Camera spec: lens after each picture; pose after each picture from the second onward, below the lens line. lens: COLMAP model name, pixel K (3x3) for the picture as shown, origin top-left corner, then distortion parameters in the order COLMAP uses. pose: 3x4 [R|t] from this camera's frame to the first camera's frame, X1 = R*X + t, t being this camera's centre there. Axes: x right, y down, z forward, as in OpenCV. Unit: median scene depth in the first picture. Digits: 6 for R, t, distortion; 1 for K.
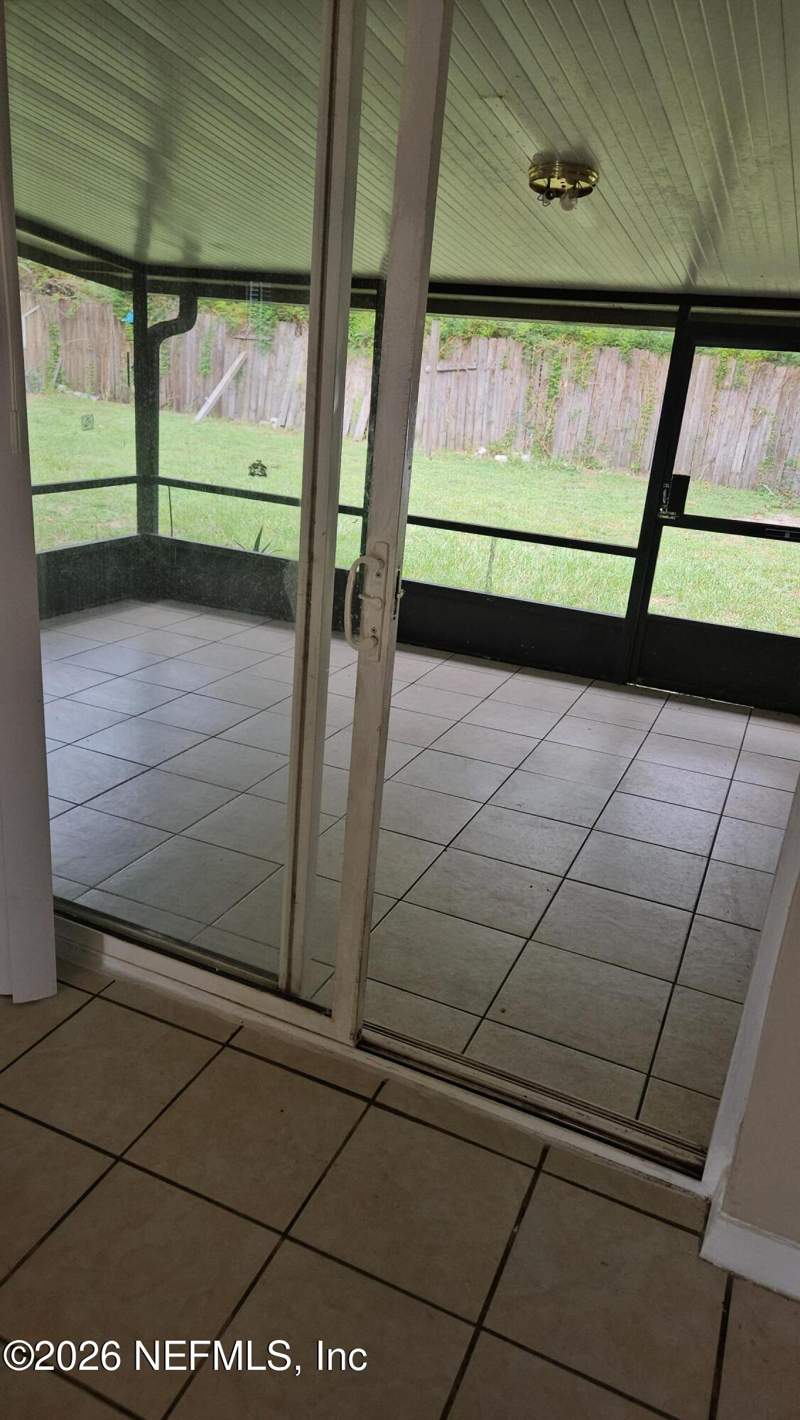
lens RADIAL K [[949.0, 0, 391.3], [0, 949.0, 702.0], [0, 0, 1]] dist [0.046452, -0.012527]
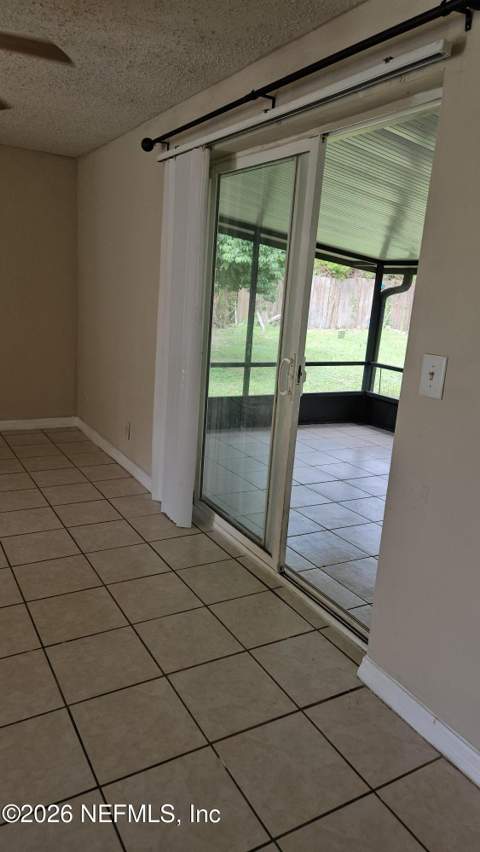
lens RADIAL K [[569.4, 0, 246.1], [0, 569.4, 429.1], [0, 0, 1]] dist [0.046452, -0.012527]
pose [[0.818806, 0.109400, -0.563550, 0.328429], [-0.190045, 0.977977, -0.086272, 0.076318], [0.541701, 0.177740, 0.821564, -0.133183]]
